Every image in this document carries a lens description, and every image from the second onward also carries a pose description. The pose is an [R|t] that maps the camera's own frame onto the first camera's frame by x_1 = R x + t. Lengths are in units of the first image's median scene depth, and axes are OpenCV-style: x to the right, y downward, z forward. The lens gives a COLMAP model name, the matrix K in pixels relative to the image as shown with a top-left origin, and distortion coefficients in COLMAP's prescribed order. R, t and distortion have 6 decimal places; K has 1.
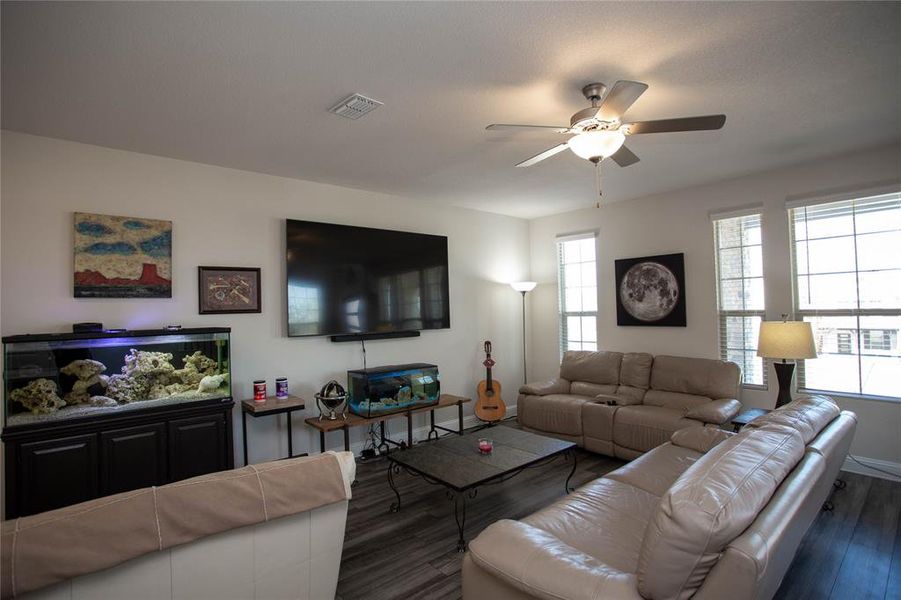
lens RADIAL K [[438.1, 0, 447.5], [0, 438.1, 301.1], [0, 0, 1]] dist [-0.082434, 0.039903]
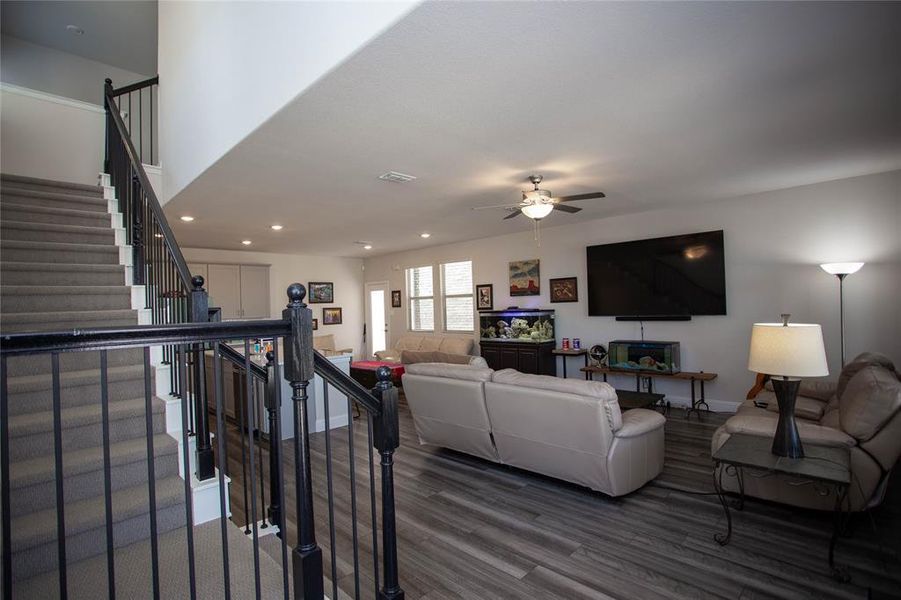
lens RADIAL K [[438.1, 0, 447.5], [0, 438.1, 301.1], [0, 0, 1]] dist [-0.082434, 0.039903]
pose [[0.090899, 0.008962, -0.995820, 1.272558], [0.047984, 0.998759, 0.013369, -0.025511], [0.994703, -0.048999, 0.090356, 0.288650]]
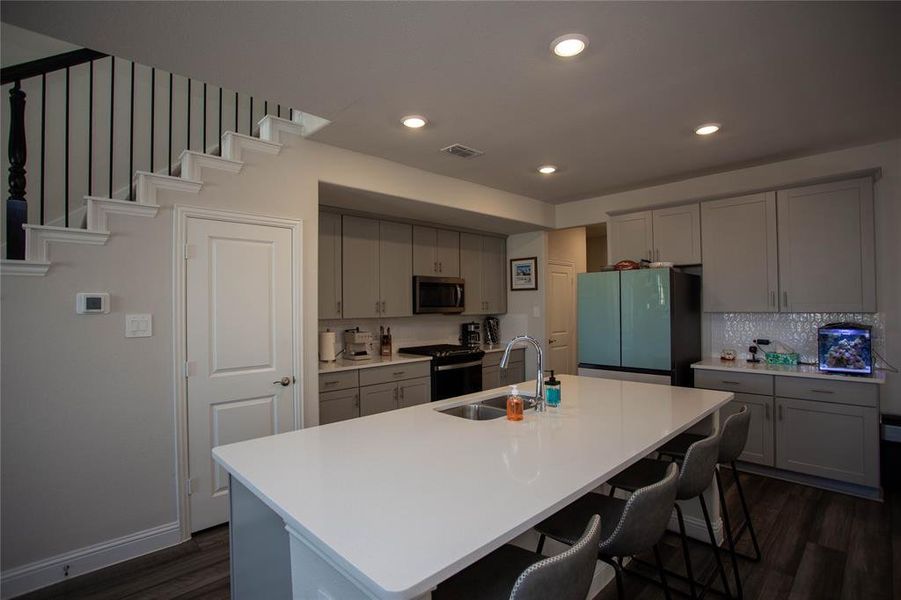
lens RADIAL K [[438.1, 0, 447.5], [0, 438.1, 301.1], [0, 0, 1]] dist [-0.082434, 0.039903]
pose [[-0.997543, 0.034597, -0.060919, -0.194701], [0.036377, 0.998936, -0.028349, 0.015406], [0.059873, -0.030495, -0.997740, 0.323260]]
